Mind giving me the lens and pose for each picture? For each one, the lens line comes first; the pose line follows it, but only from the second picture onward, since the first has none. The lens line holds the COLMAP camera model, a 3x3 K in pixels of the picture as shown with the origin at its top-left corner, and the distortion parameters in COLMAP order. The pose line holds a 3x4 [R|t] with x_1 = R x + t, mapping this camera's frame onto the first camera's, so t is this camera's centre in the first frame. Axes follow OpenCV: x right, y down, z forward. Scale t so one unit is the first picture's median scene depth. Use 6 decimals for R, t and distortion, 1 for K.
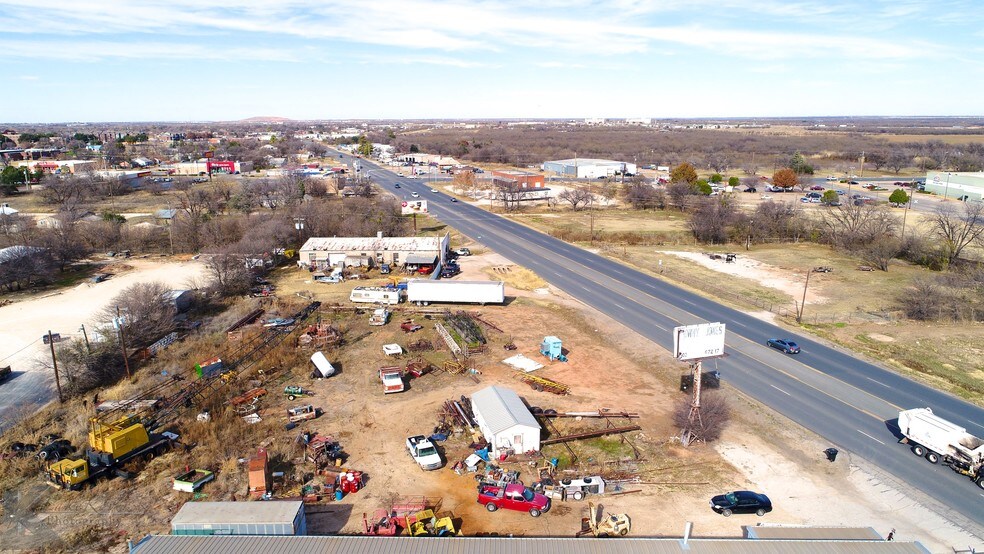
lens RADIAL K [[662.3, 0, 491.7], [0, 662.3, 246.2], [0, 0, 1]] dist [-0.006976, -0.000512]
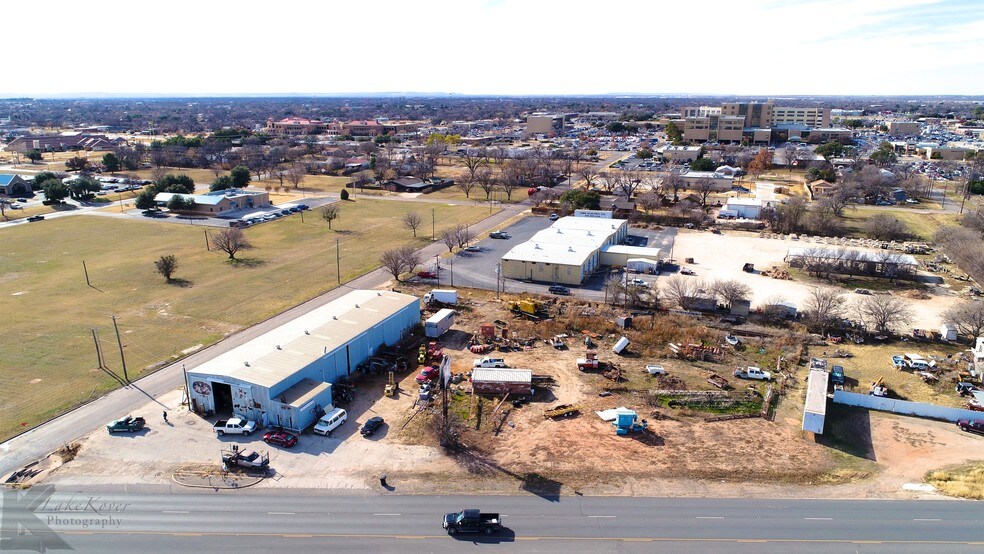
lens RADIAL K [[654.7, 0, 492.0], [0, 654.7, 277.0], [0, 0, 1]] dist [-0.004062, -0.002255]
pose [[-0.339311, 0.263265, -0.903083, 0.568592], [-0.173340, 0.926099, 0.335103, -0.204794], [0.924565, 0.270245, -0.268601, 0.537895]]
